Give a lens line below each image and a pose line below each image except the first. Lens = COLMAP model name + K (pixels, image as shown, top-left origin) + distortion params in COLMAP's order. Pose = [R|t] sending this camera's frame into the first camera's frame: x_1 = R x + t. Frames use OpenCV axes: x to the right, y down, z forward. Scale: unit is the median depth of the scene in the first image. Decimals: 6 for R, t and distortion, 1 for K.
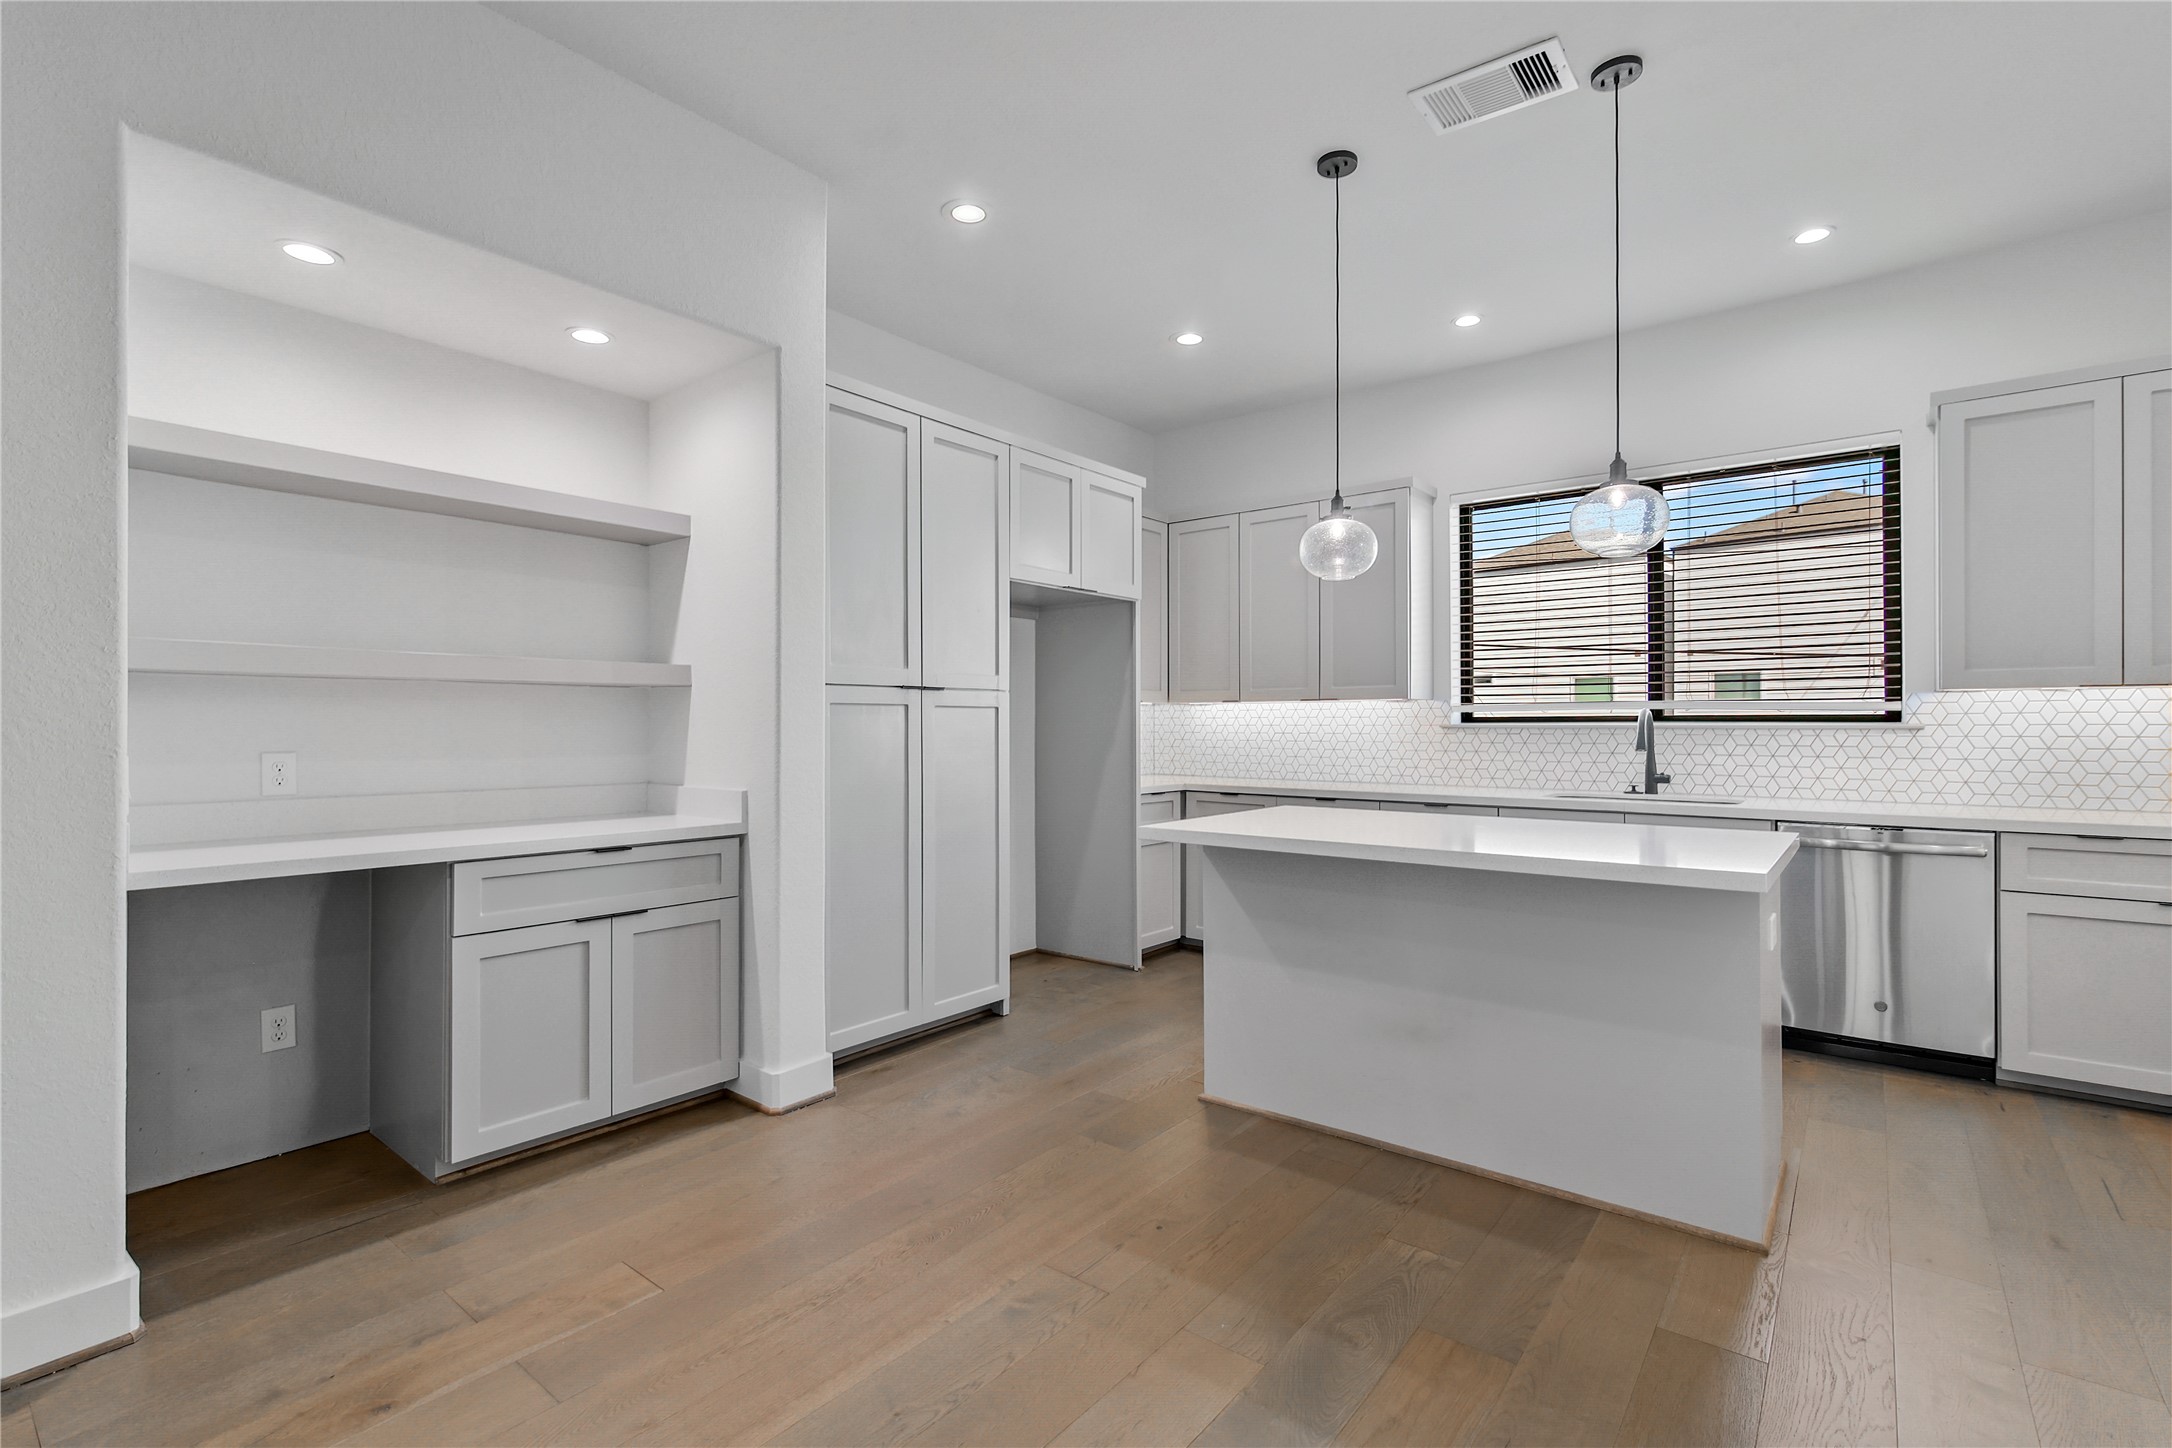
lens RADIAL K [[1001.1, 0, 1079.7], [0, 1001.1, 724.3], [0, 0, 1]] dist [0.002101, 0.000190]
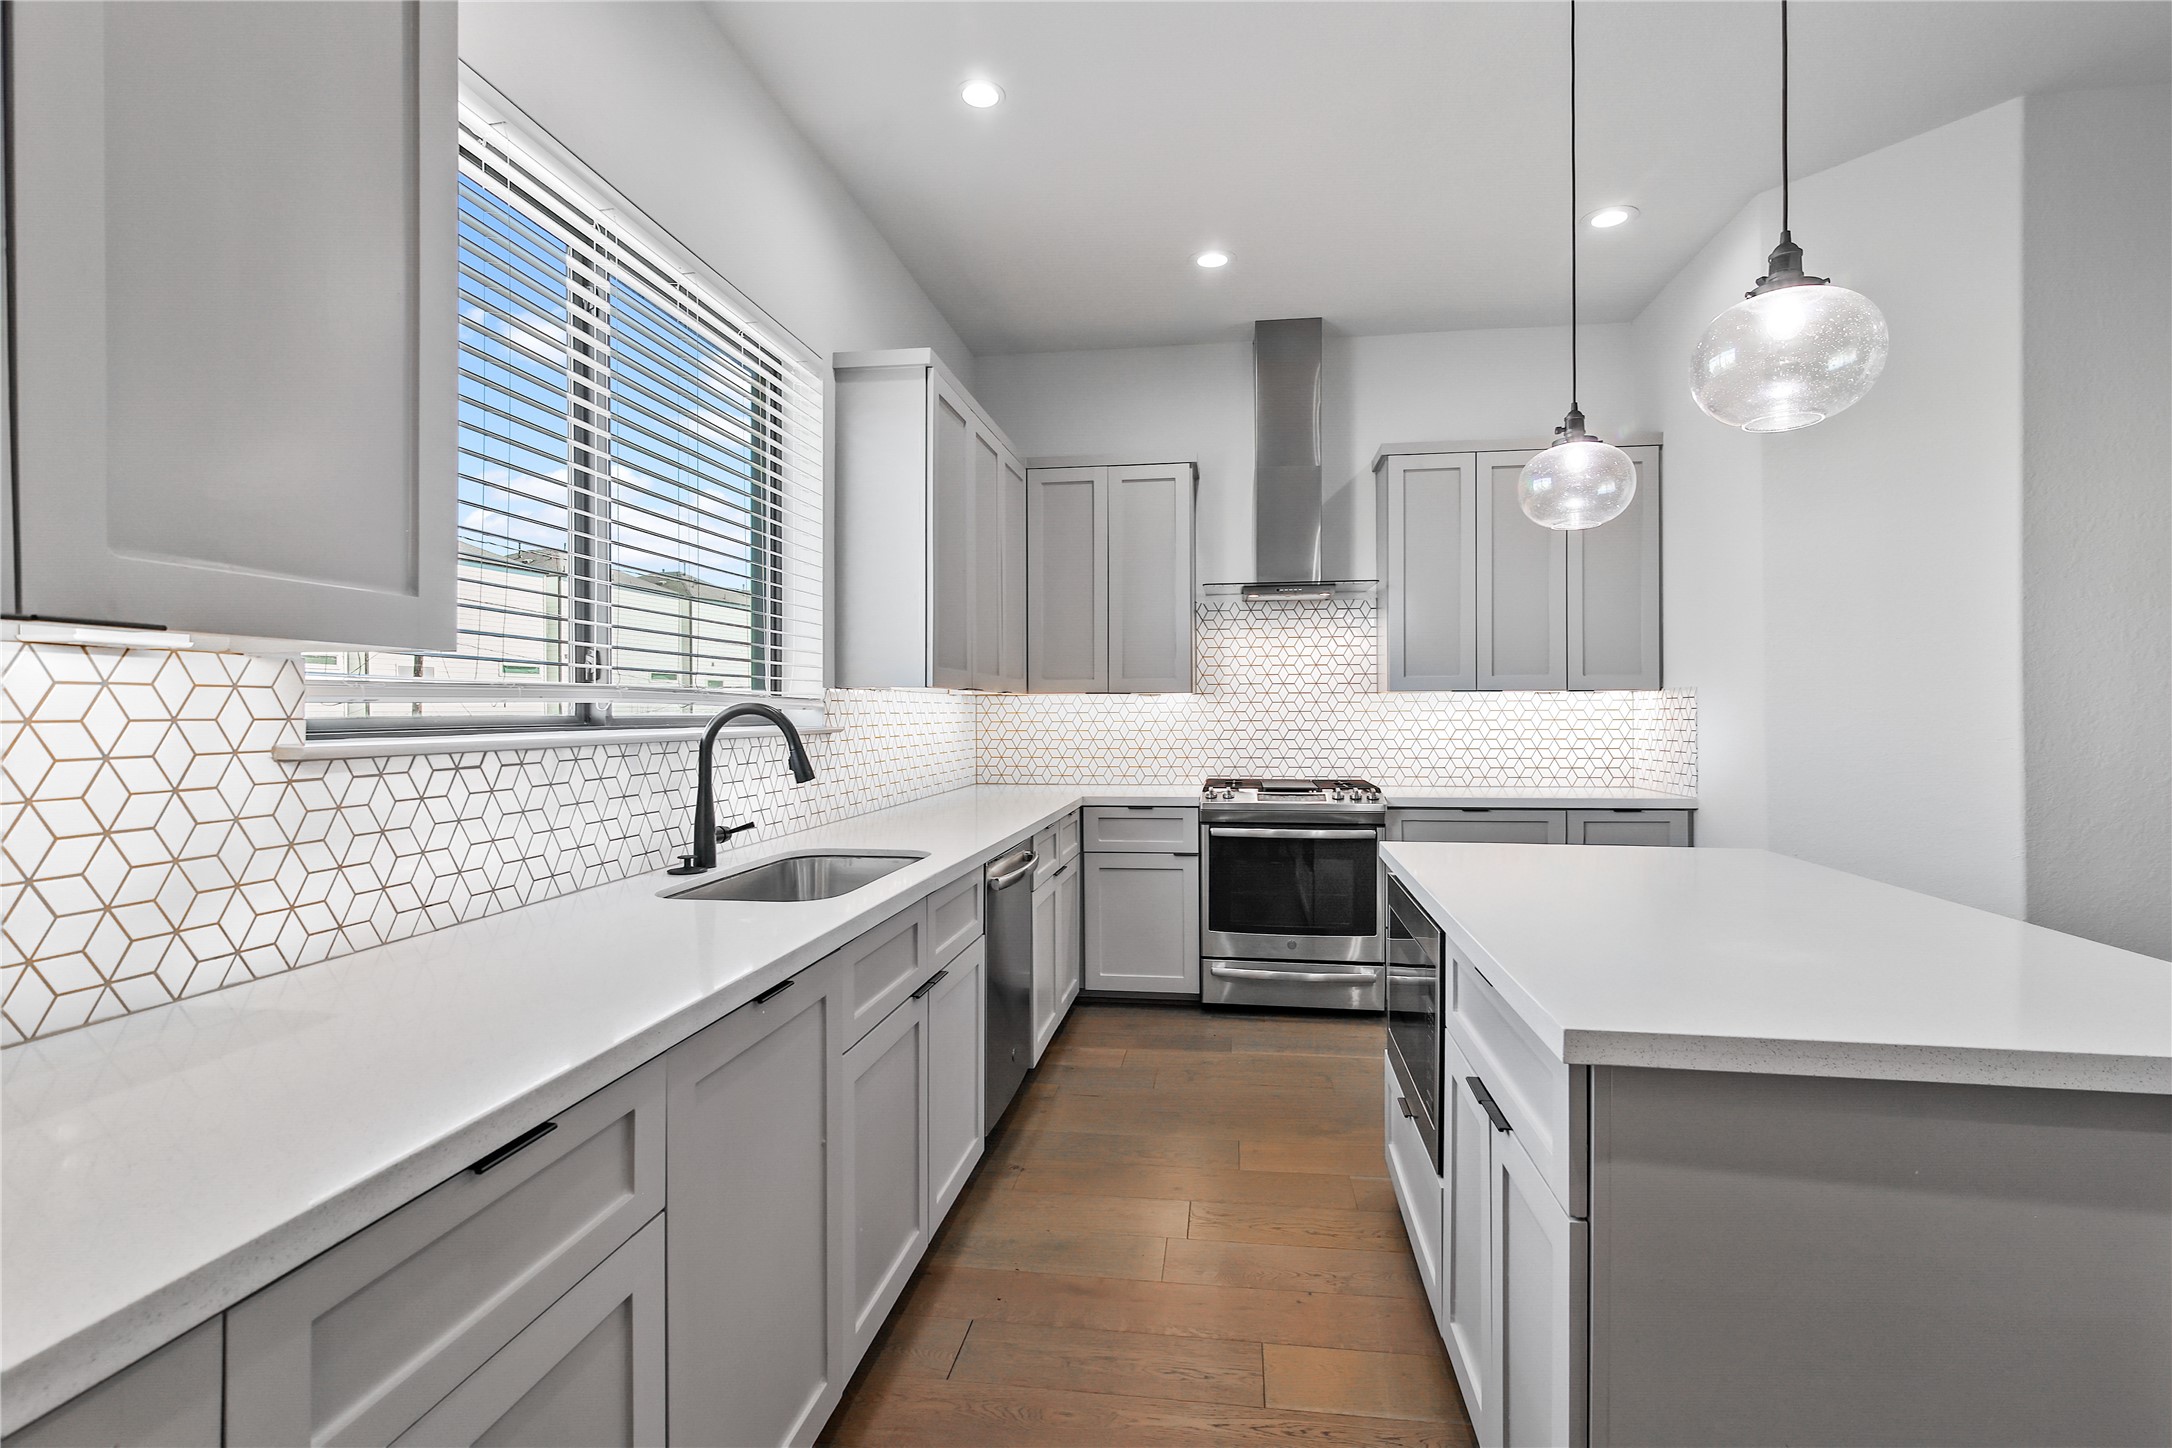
lens RADIAL K [[1001.1, 0, 1096.6], [0, 1001.1, 722.1], [0, 0, 1]] dist [0.002101, 0.000190]
pose [[-0.508151, -0.007592, 0.861234, 0.015851], [0.001914, 0.999949, 0.009944, -0.012350], [-0.861266, 0.006701, -0.508111, 1.233446]]
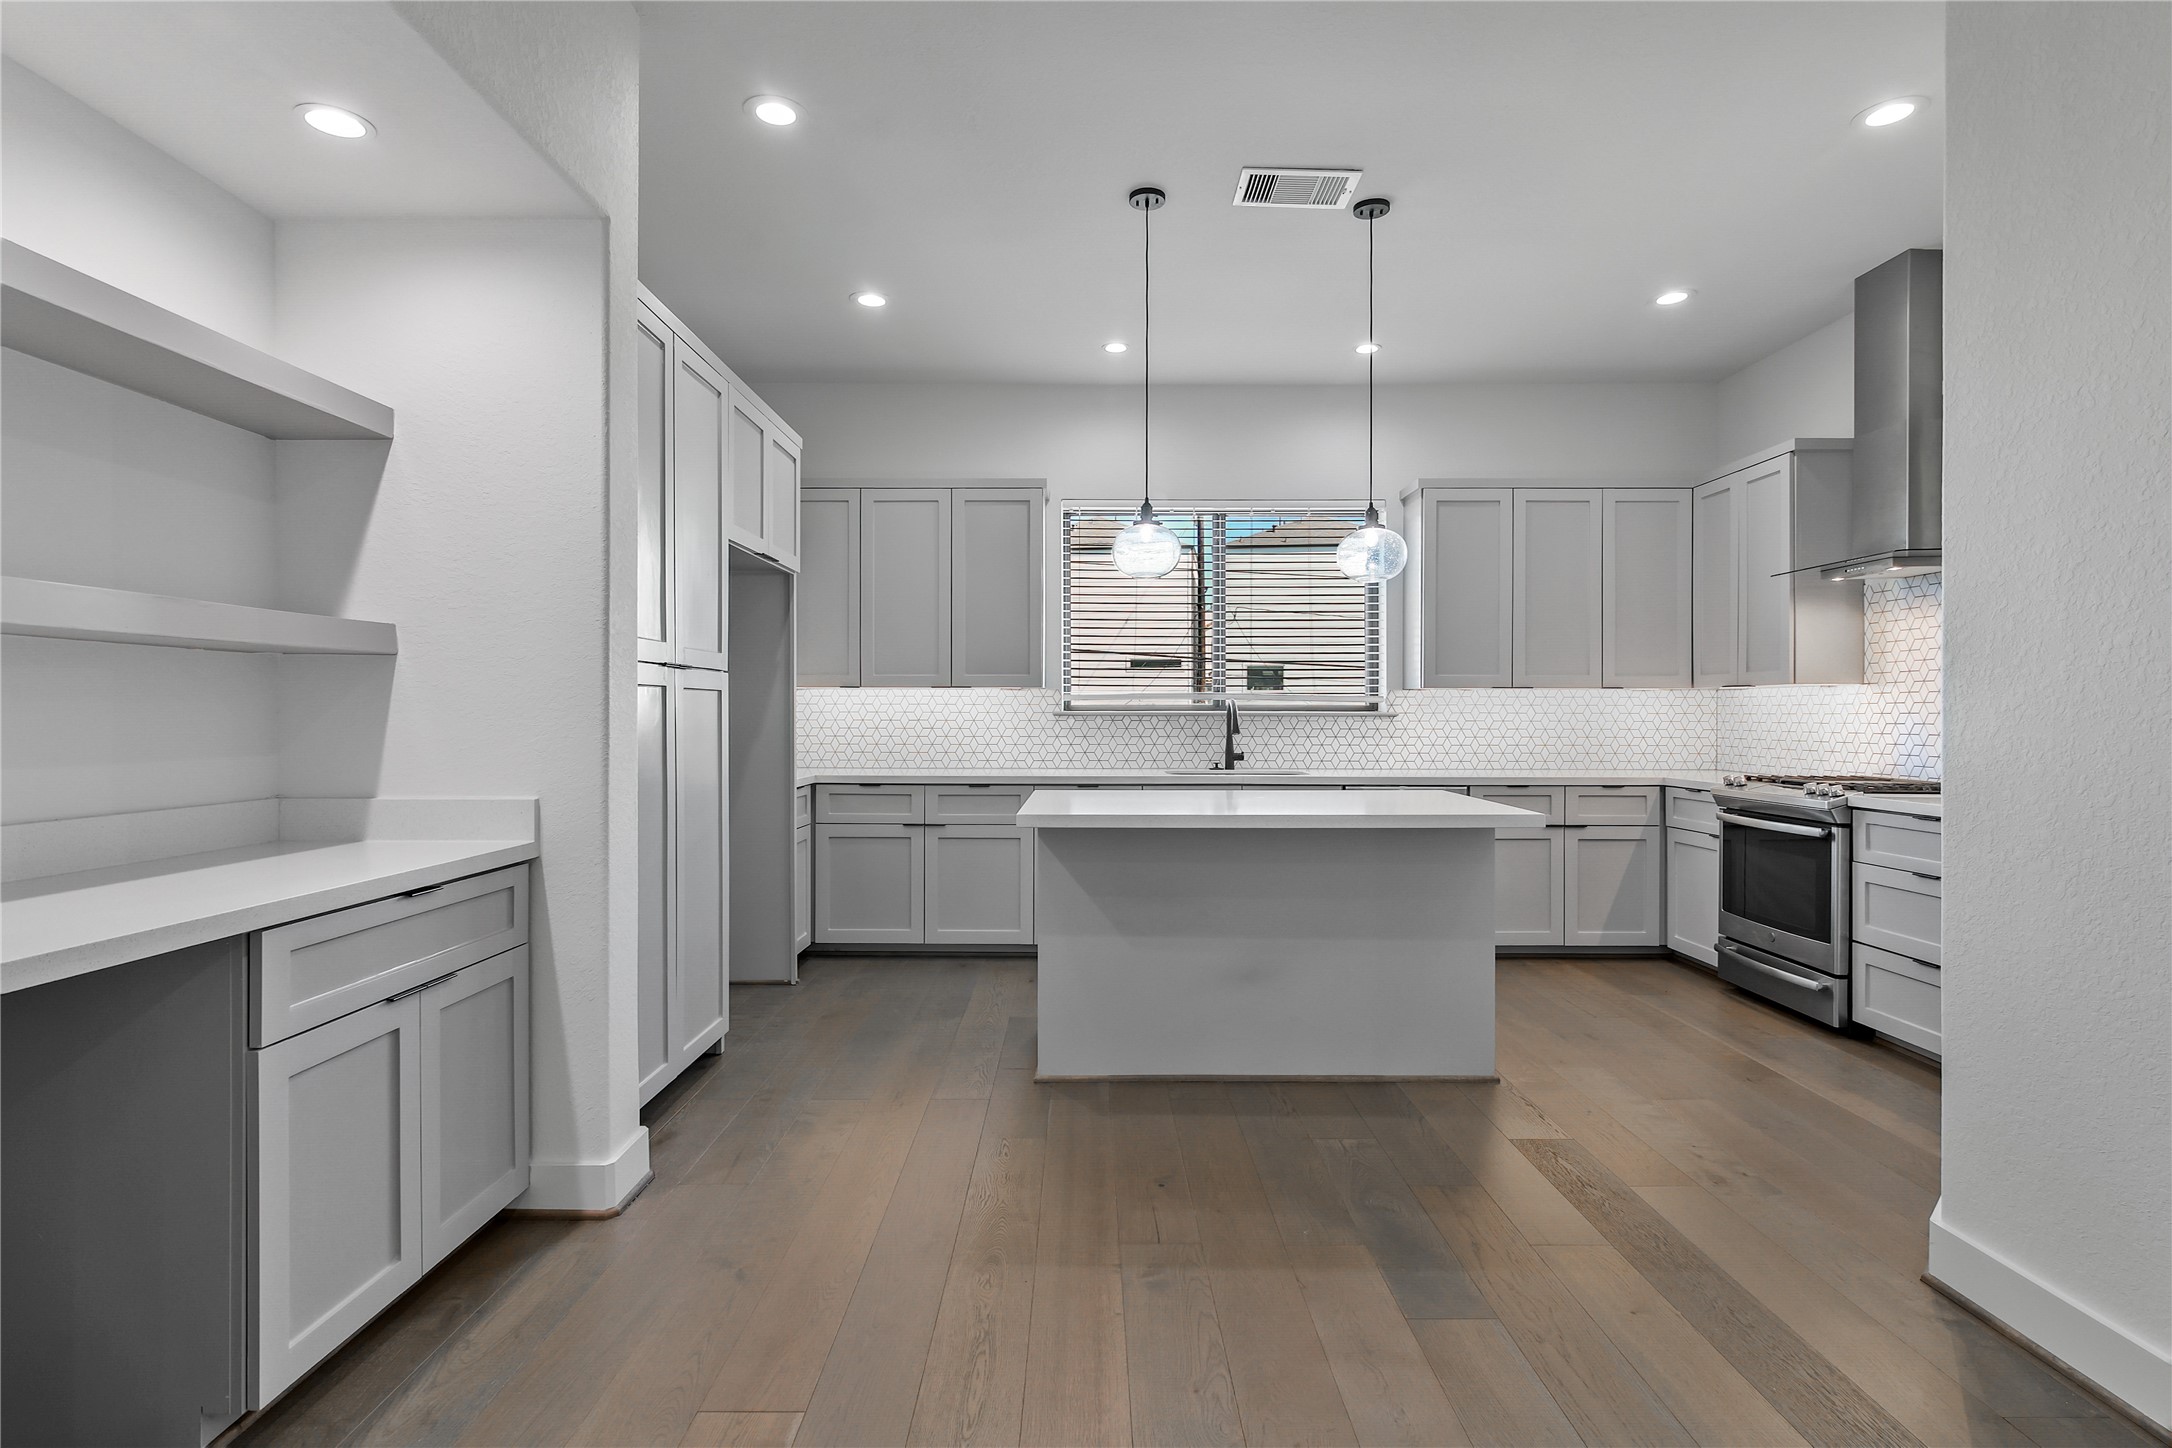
lens RADIAL K [[1072.7, 0, 1088.7], [0, 1072.7, 720.1], [0, 0, 1]] dist [-0.000760, 0.000215]
pose [[0.776909, -0.002105, 0.629610, -0.436147], [-0.003443, 0.999965, 0.007592, 0.000211], [-0.629604, -0.008066, 0.776875, 0.105547]]
